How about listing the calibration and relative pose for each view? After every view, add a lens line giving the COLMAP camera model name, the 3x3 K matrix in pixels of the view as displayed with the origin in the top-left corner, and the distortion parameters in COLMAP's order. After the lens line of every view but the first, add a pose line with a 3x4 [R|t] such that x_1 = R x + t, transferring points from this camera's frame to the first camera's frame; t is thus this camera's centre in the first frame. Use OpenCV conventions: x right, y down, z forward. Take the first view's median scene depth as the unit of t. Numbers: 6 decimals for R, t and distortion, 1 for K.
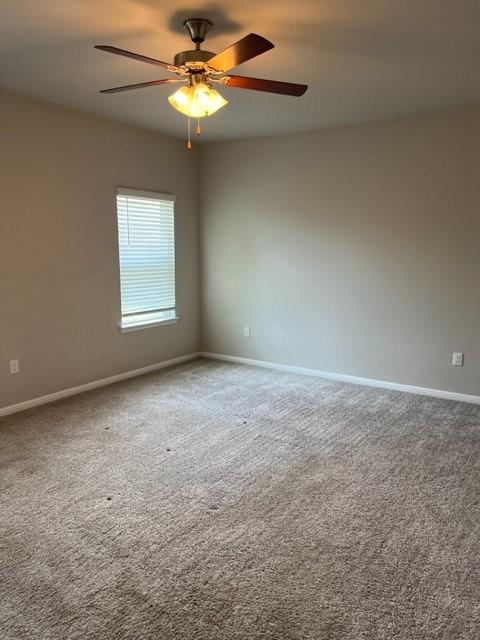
lens RADIAL K [[486.0, 0, 236.1], [0, 486.0, 325.6], [0, 0, 1]] dist [0.057461, -0.058726]
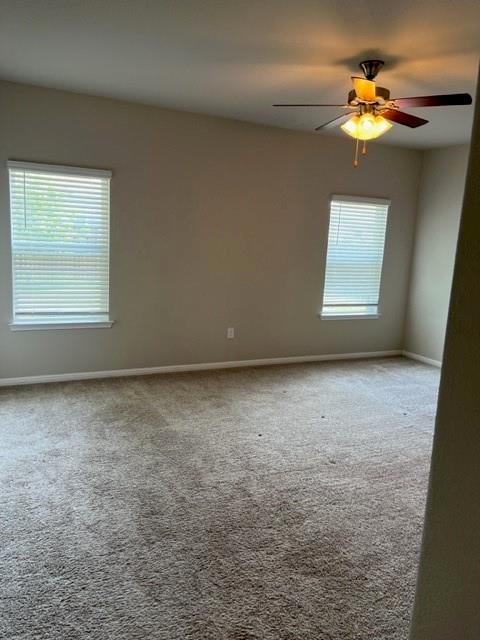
lens RADIAL K [[486.0, 0, 238.7], [0, 486.0, 319.2], [0, 0, 1]] dist [0.057461, -0.058726]
pose [[0.862973, 0.123606, -0.489896, 0.199472], [-0.129631, 0.991323, 0.021772, 0.016814], [0.488337, 0.044717, 0.871509, -0.121012]]
